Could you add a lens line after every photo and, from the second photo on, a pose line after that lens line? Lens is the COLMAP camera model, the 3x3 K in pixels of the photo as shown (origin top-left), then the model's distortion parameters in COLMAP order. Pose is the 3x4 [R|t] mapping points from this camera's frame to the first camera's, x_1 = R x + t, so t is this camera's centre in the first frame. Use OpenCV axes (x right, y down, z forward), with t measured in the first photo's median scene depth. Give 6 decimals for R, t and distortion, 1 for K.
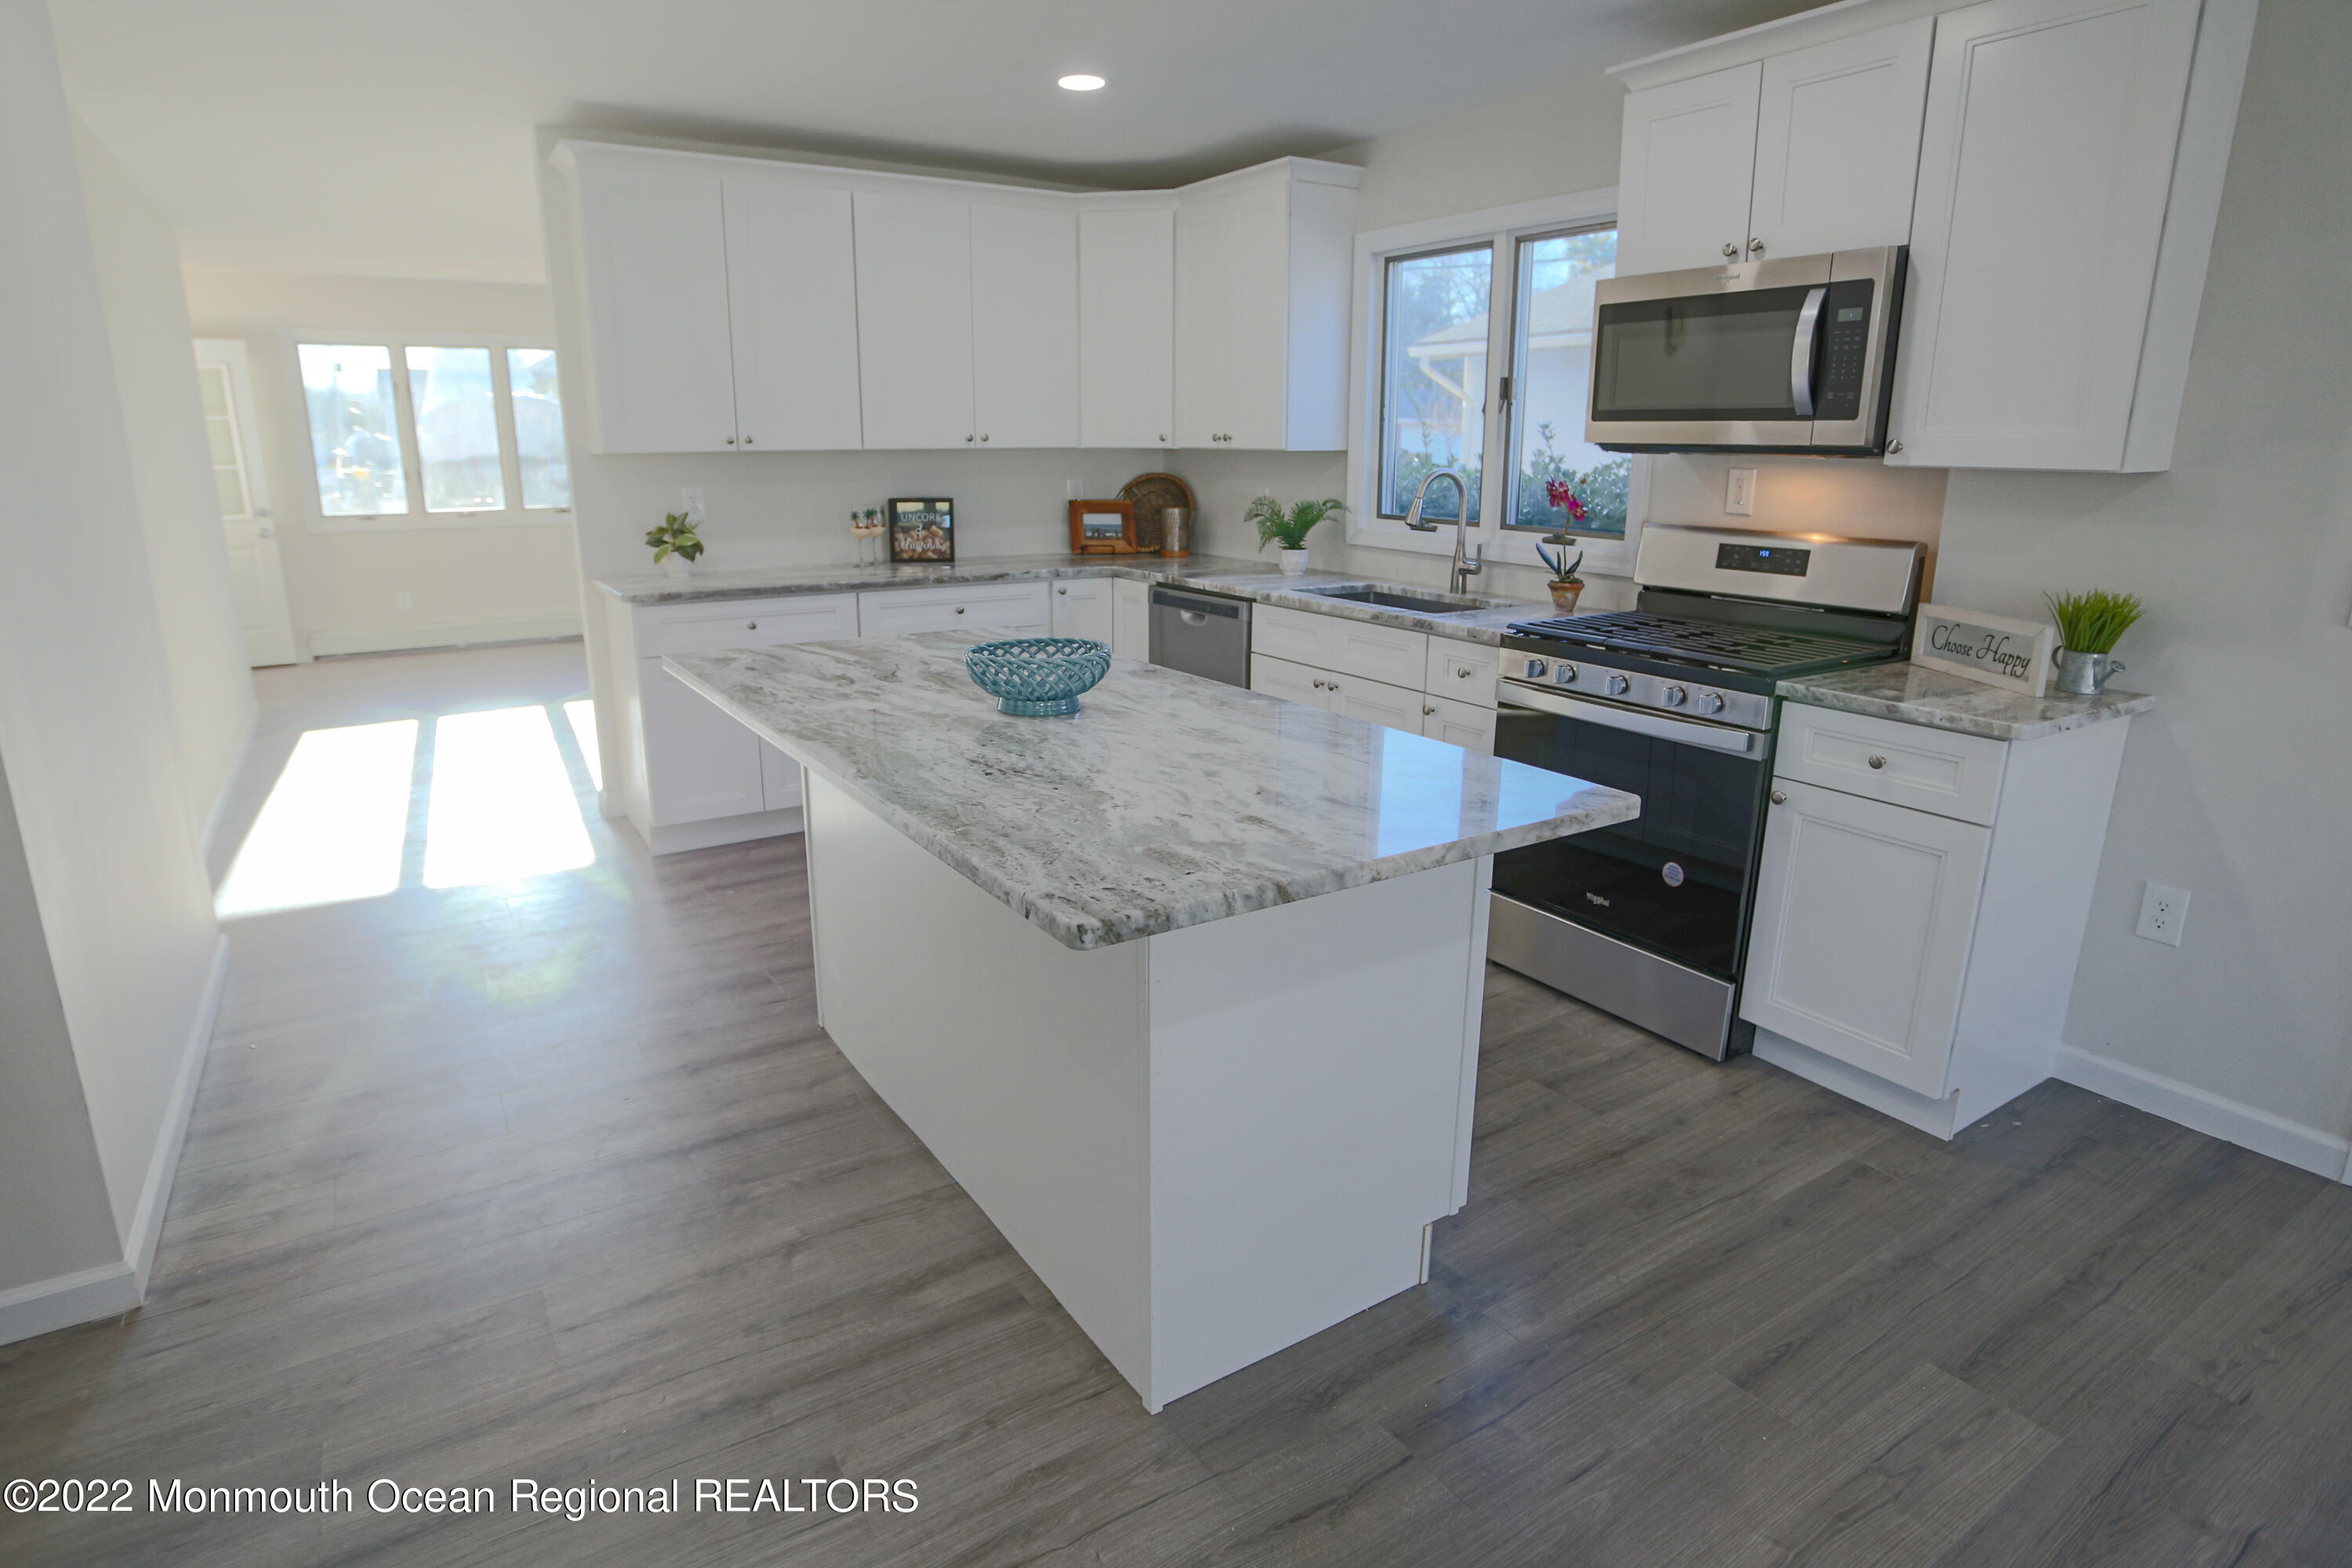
lens RADIAL K [[1291.9, 0, 1182.4], [0, 1291.9, 781.0], [0, 0, 1]] dist [-0.055452, 0.035284]
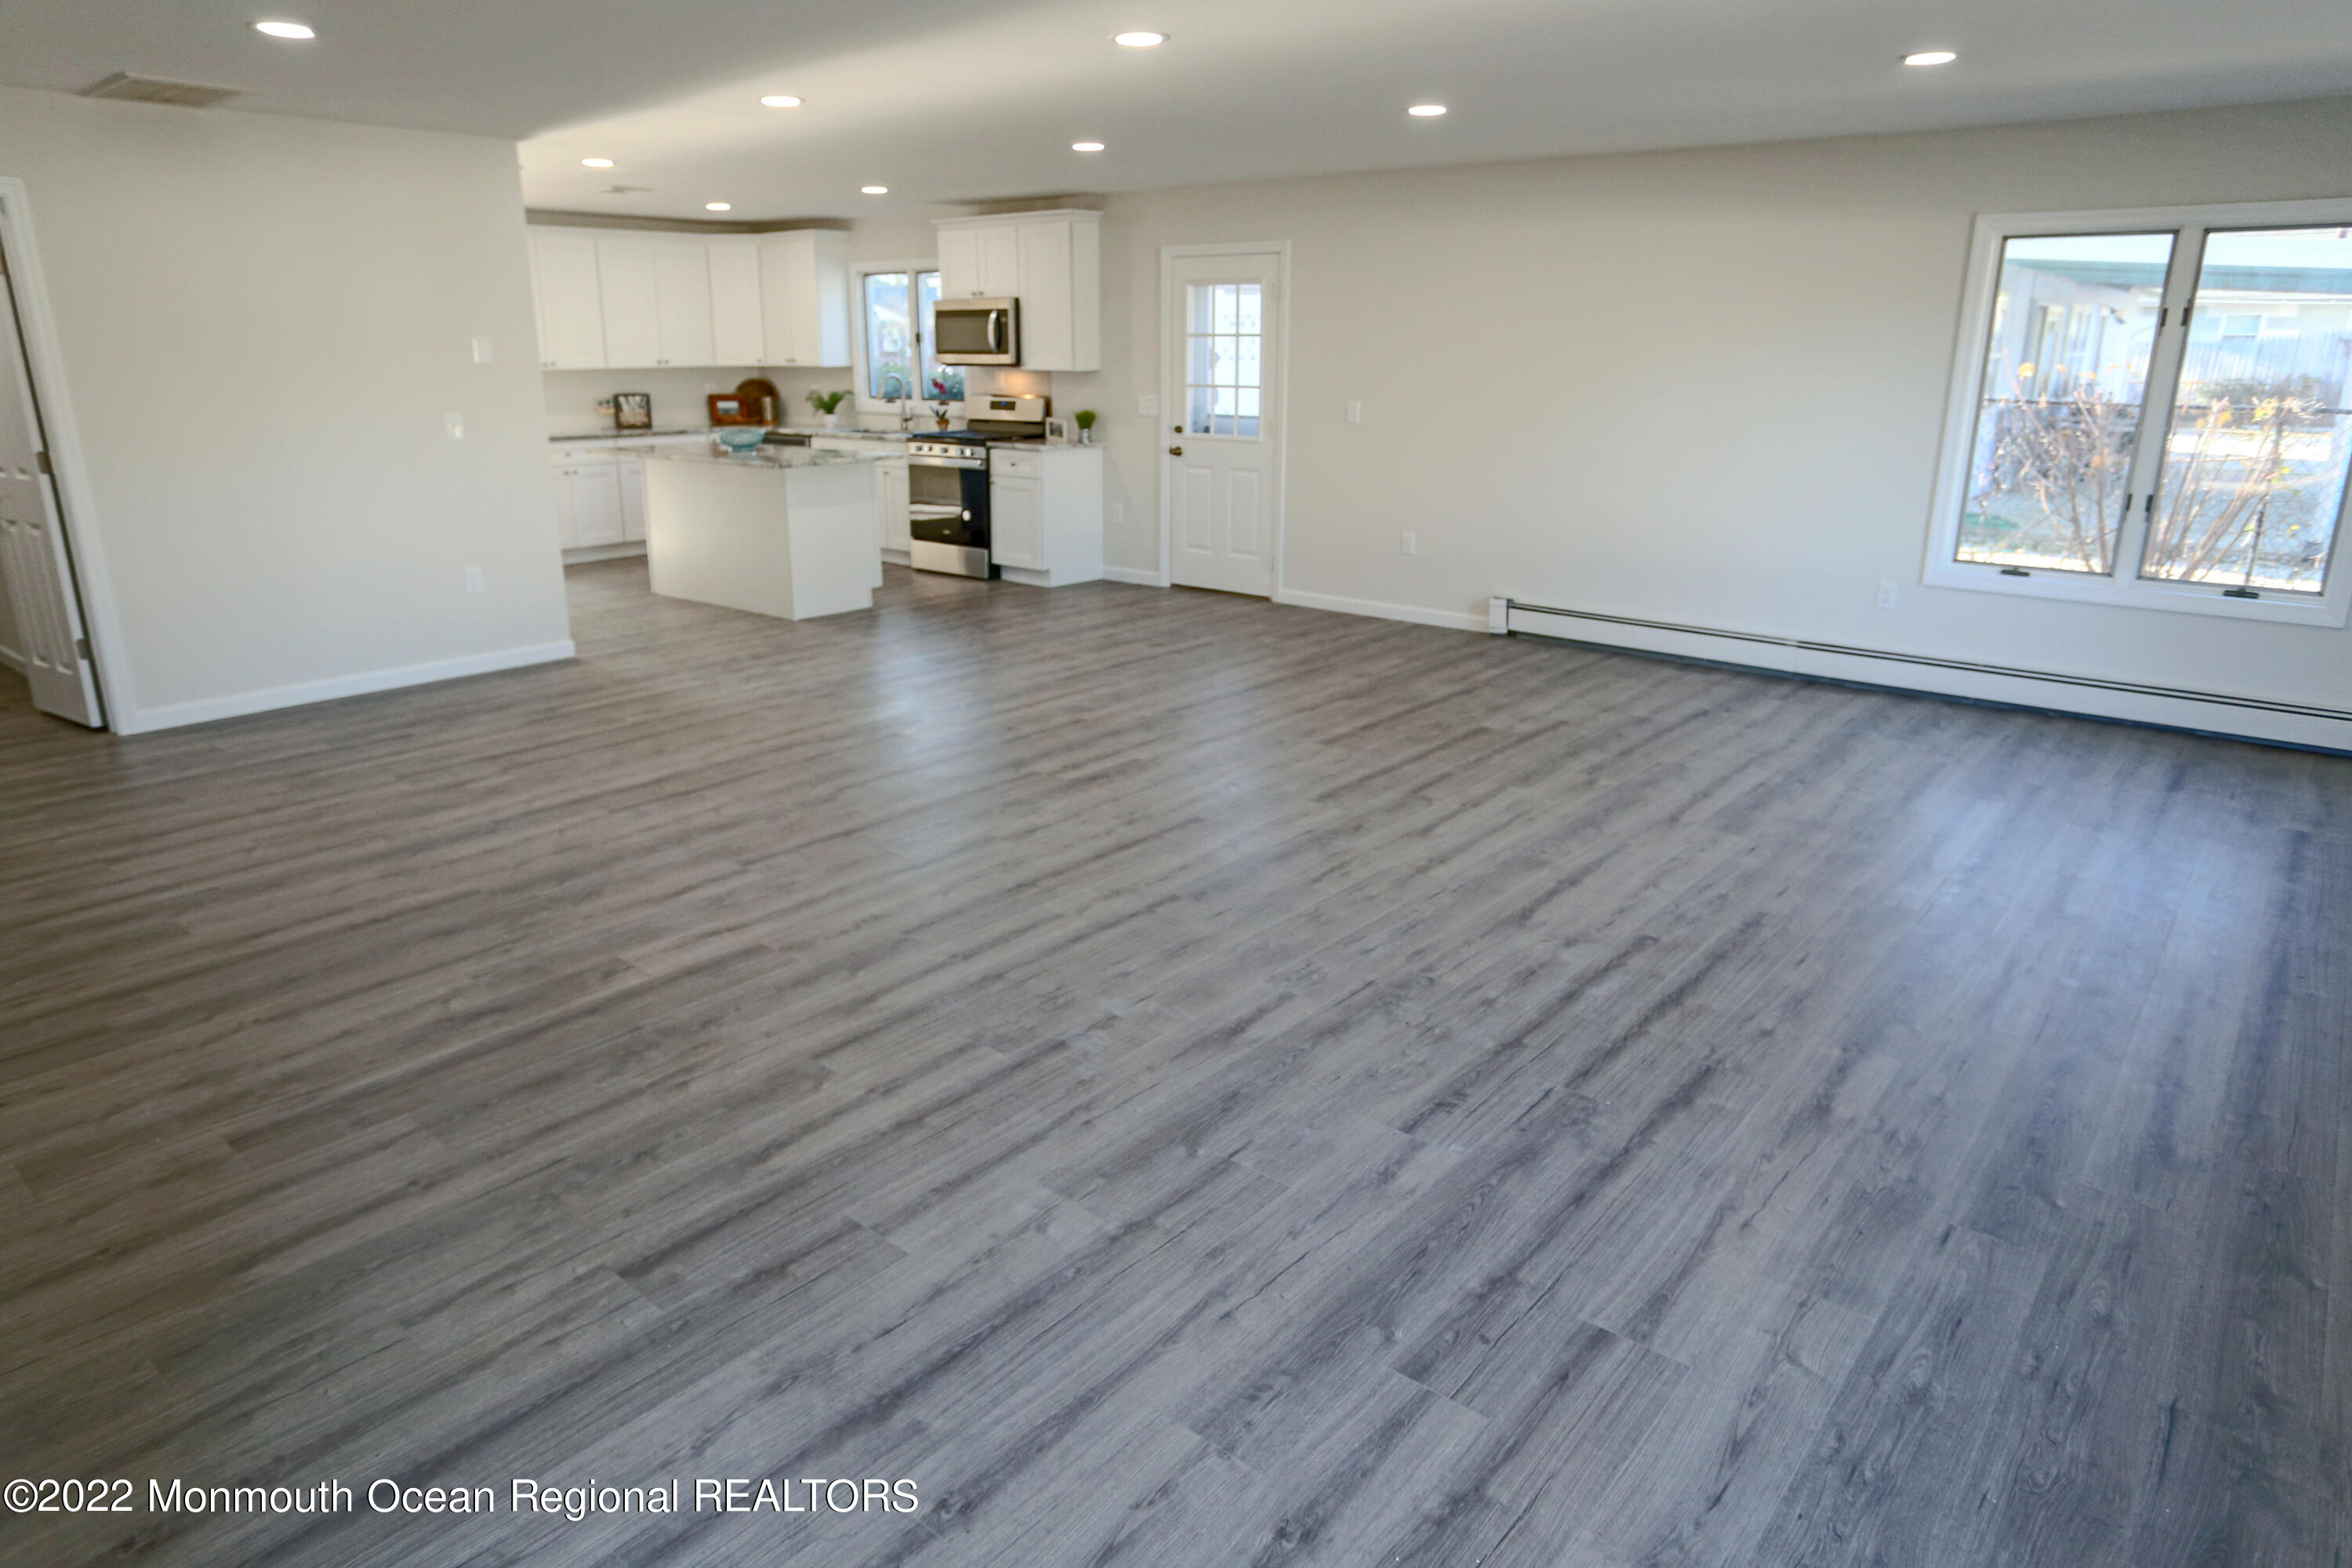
lens RADIAL K [[1410.3, 0, 1167.8], [0, 1410.3, 757.9], [0, 0, 1]] dist [-0.066383, 0.028459]
pose [[0.960049, -0.079391, 0.268334, -0.044990], [0.072539, 0.996738, 0.035371, 0.377723], [-0.270267, -0.014493, 0.962676, -1.507737]]
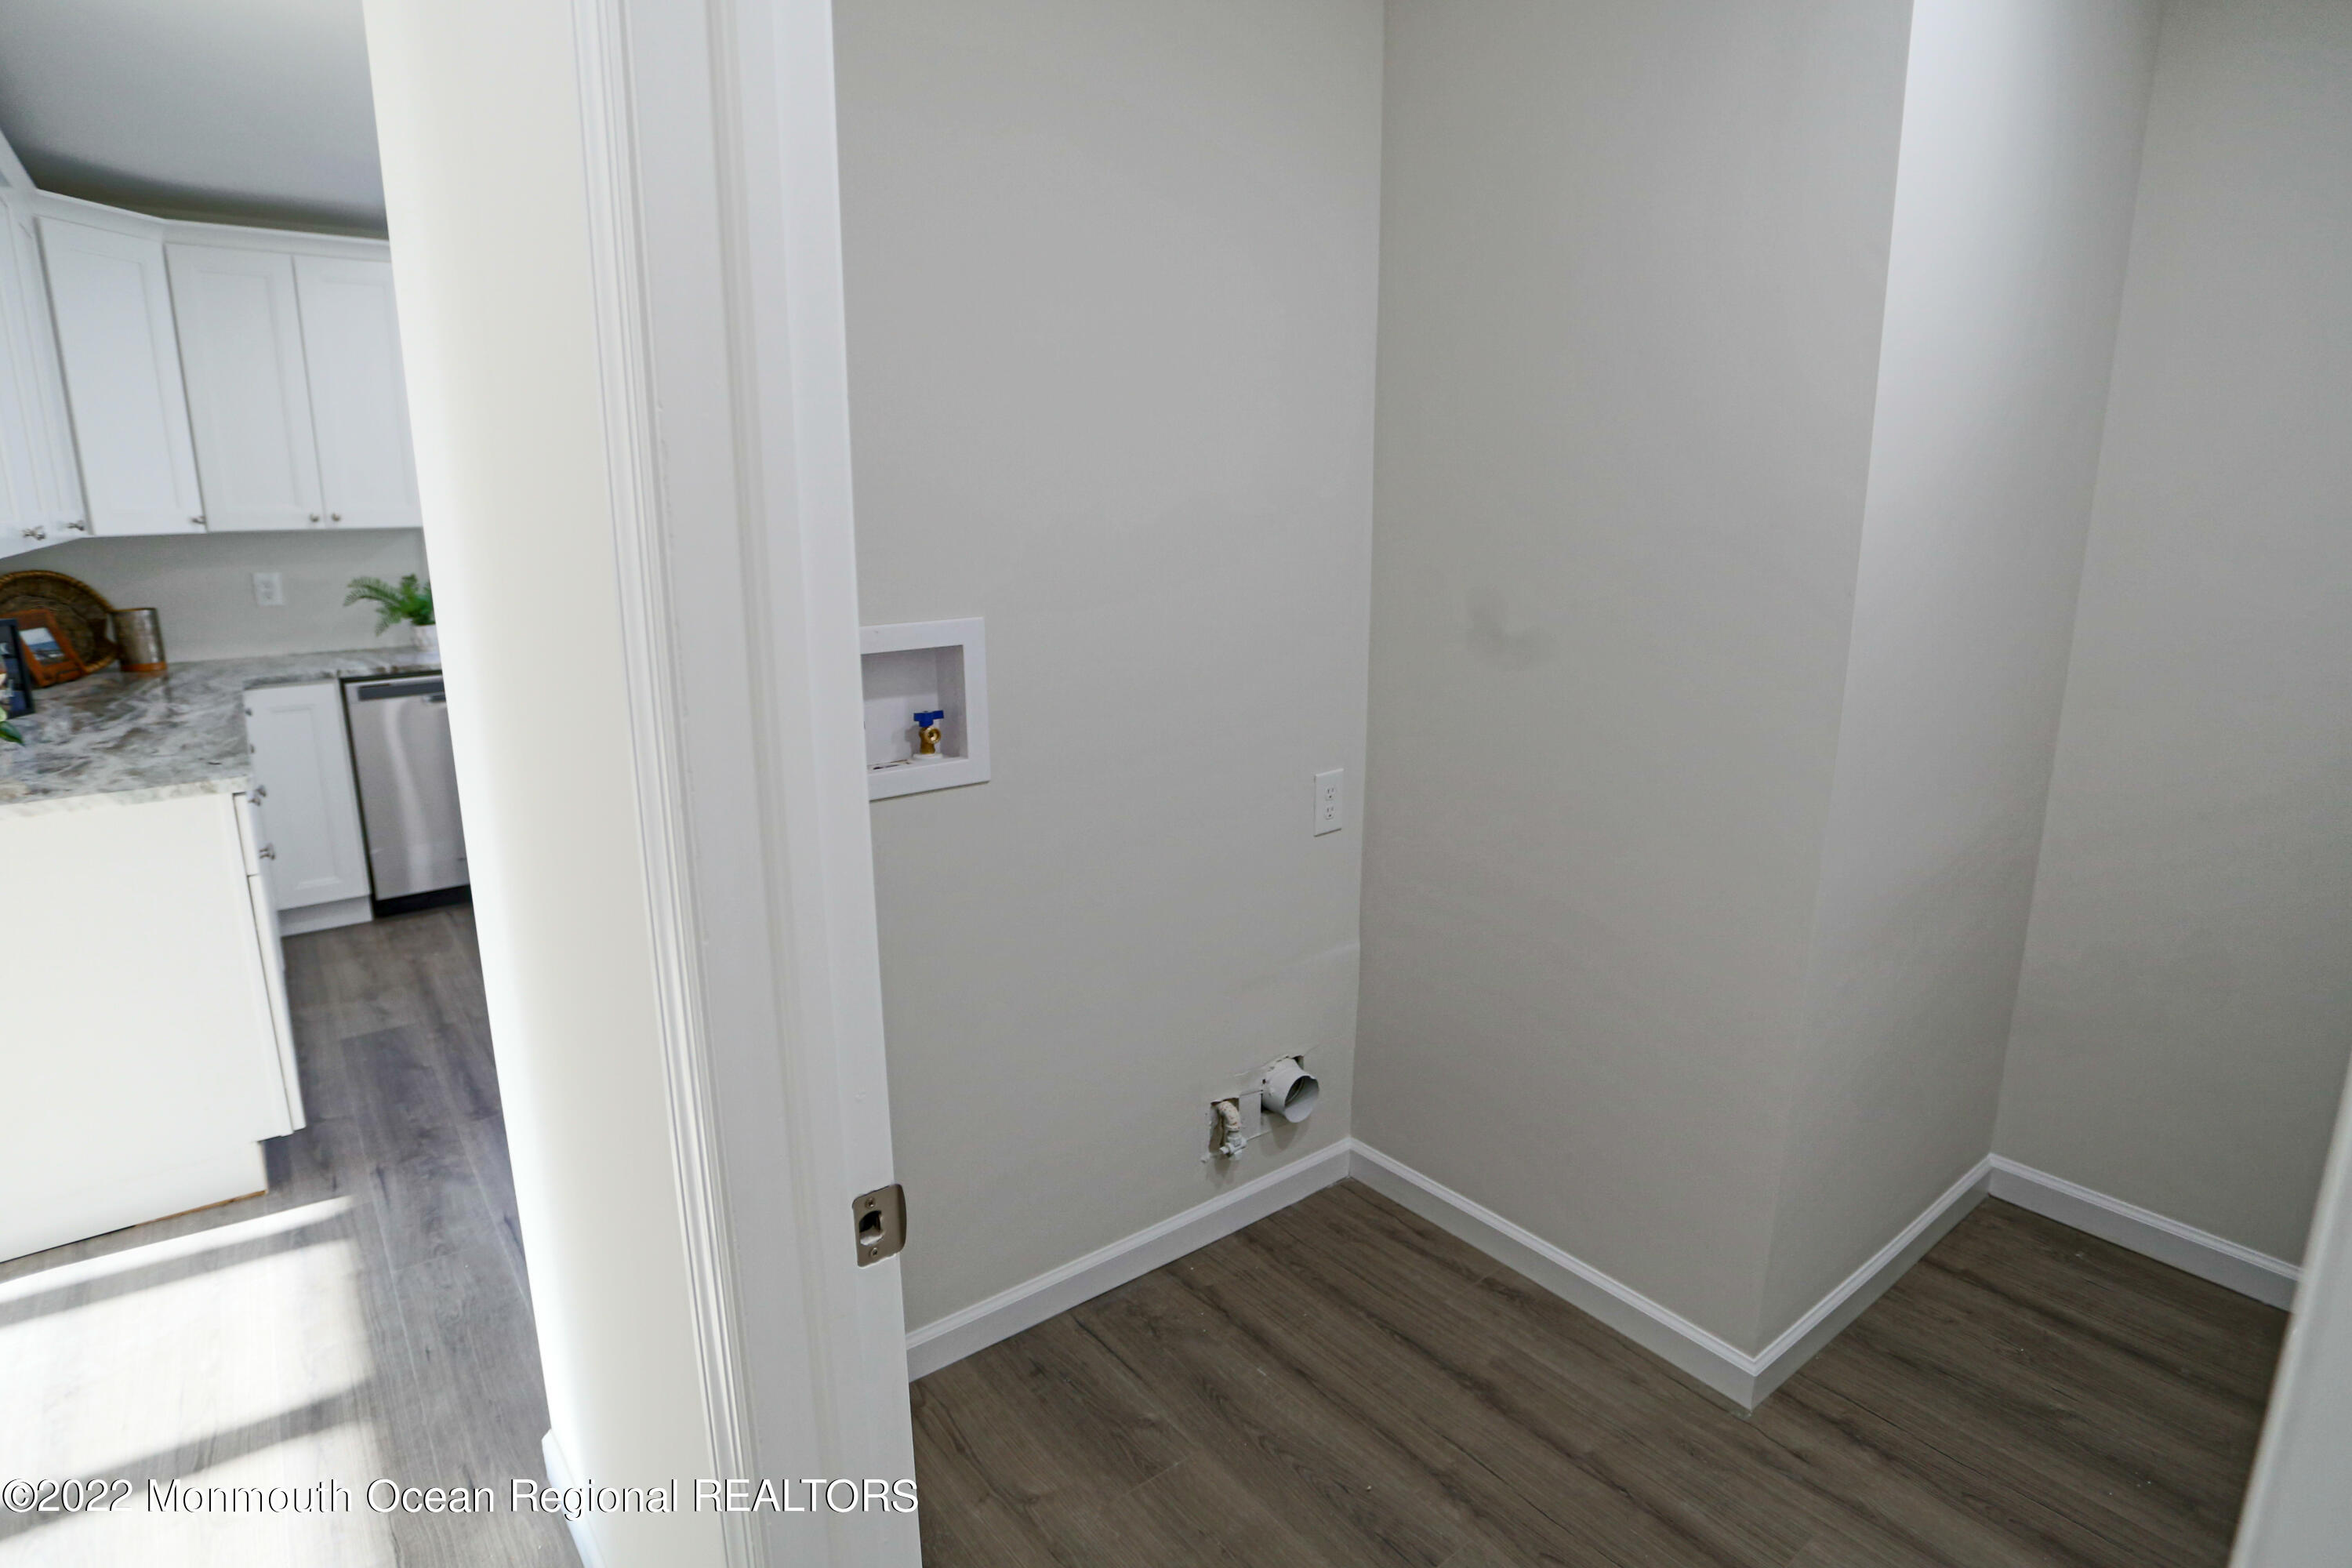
lens RADIAL K [[1255.3, 0, 1160.2], [0, 1255.3, 780.4], [0, 0, 1]] dist [-0.030961, 0.022005]
pose [[-0.068996, -0.228347, 0.971132, -1.058695], [0.263019, 0.934846, 0.238502, -0.168512], [-0.962320, 0.271882, -0.004441, 0.557522]]
